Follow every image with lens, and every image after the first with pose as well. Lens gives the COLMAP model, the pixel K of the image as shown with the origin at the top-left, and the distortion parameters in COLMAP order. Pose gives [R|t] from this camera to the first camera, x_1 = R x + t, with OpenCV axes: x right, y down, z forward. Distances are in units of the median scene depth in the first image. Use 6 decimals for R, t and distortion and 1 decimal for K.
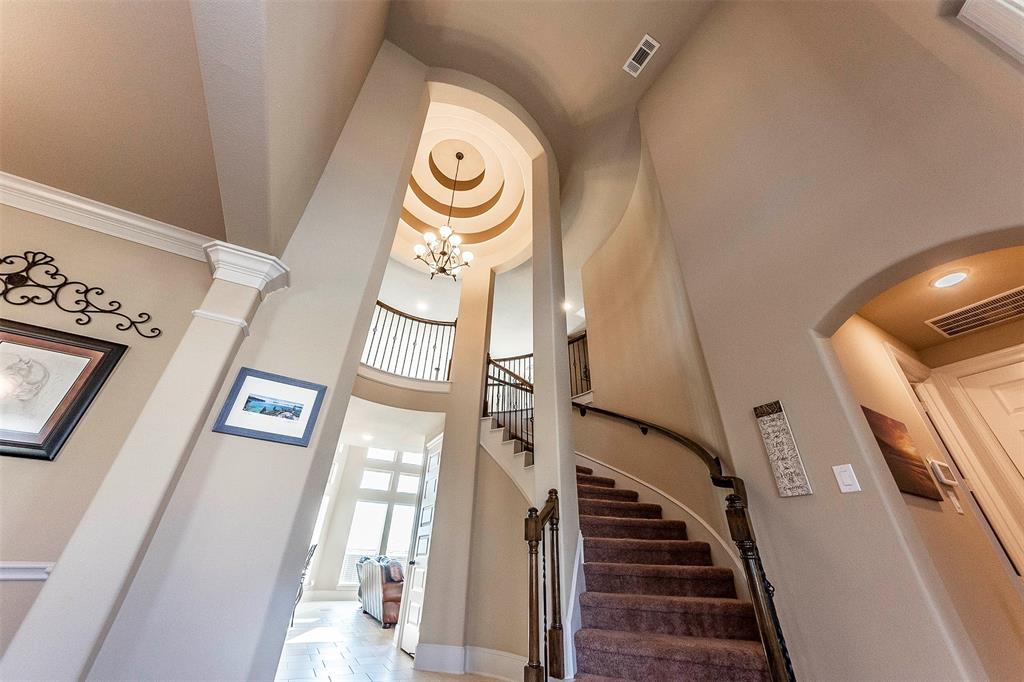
lens RADIAL K [[371.6, 0, 512.2], [0, 371.6, 352.0], [0, 0, 1]] dist [-0.002393, 0.000531]
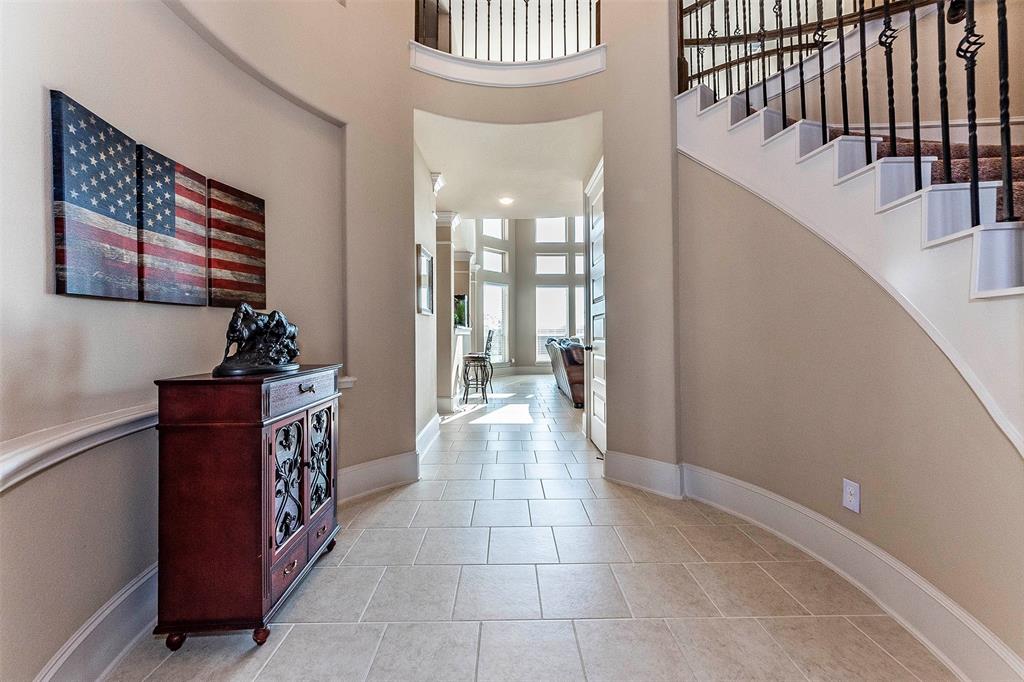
lens RADIAL K [[371.6, 0, 505.5], [0, 371.6, 330.2], [0, 0, 1]] dist [-0.002393, 0.000531]
pose [[0.873469, -0.038238, -0.485376, -0.105526], [0.264892, 0.873777, 0.407856, 0.375962], [0.408514, -0.484822, 0.773346, 0.745155]]
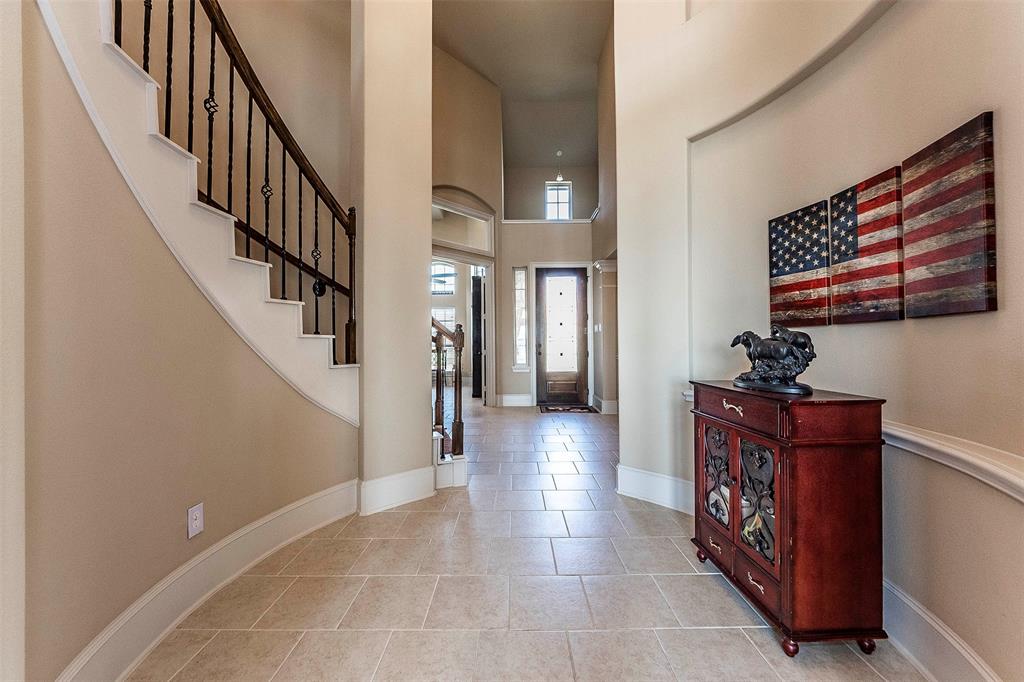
lens RADIAL K [[371.6, 0, 513.3], [0, 371.6, 335.7], [0, 0, 1]] dist [-0.002393, 0.000531]
pose [[-0.877057, -0.014483, 0.480168, -0.682993], [-0.253153, 0.863428, -0.436356, 0.903440], [-0.408270, -0.504265, -0.760942, 1.757756]]
